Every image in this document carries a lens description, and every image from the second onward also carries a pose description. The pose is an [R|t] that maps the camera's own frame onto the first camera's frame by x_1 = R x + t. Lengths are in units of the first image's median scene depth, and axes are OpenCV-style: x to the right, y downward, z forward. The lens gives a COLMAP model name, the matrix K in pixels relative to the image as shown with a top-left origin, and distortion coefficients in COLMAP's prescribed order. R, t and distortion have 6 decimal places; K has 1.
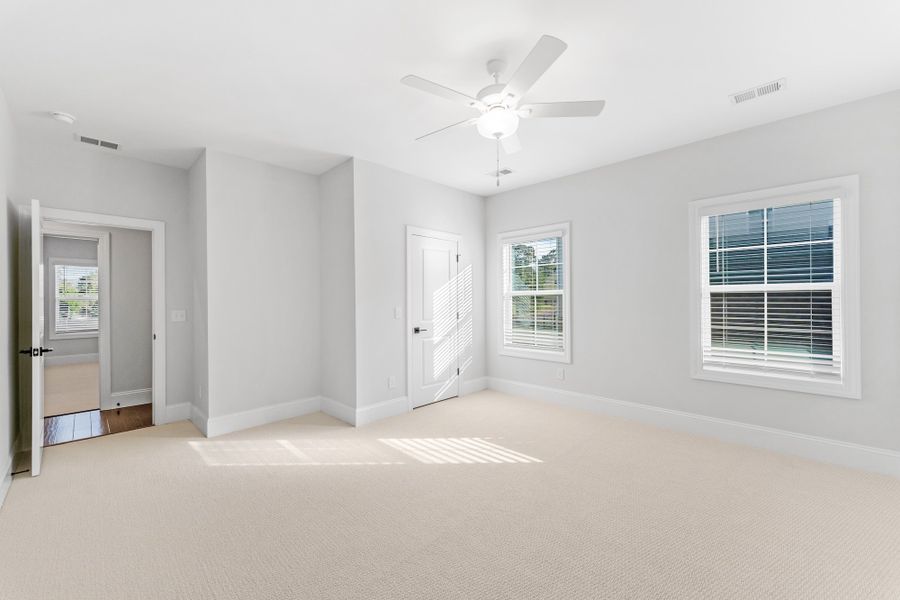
lens RADIAL K [[369.5, 0, 449.4], [0, 369.5, 300.7], [0, 0, 1]] dist [0.001598, -0.000106]
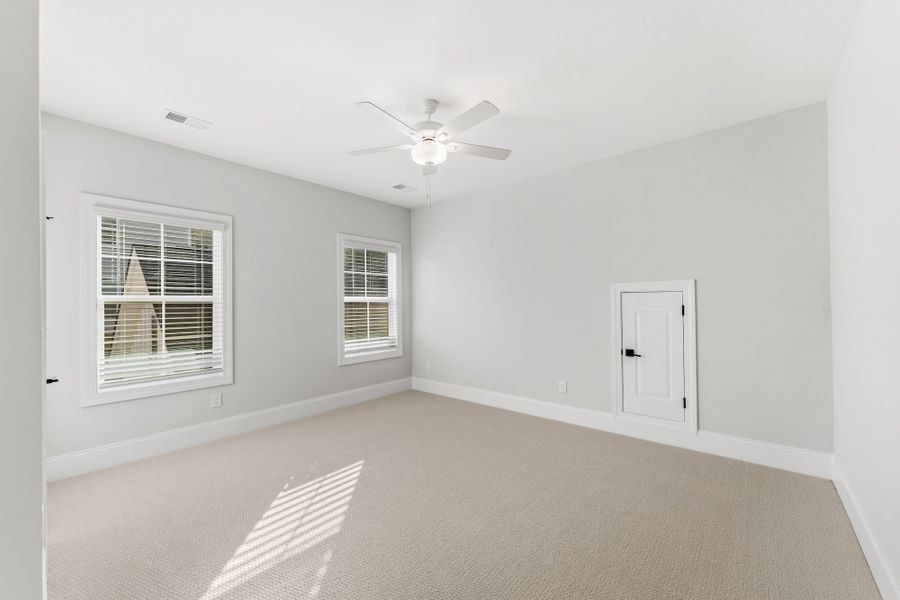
lens RADIAL K [[369.5, 0, 451.7], [0, 369.5, 298.7], [0, 0, 1]] dist [0.001598, -0.000106]
pose [[-0.105073, 0.023813, 0.994179, -0.619345], [0.017245, 0.999607, -0.022120, 0.004280], [-0.994315, 0.014820, -0.105442, 0.643016]]
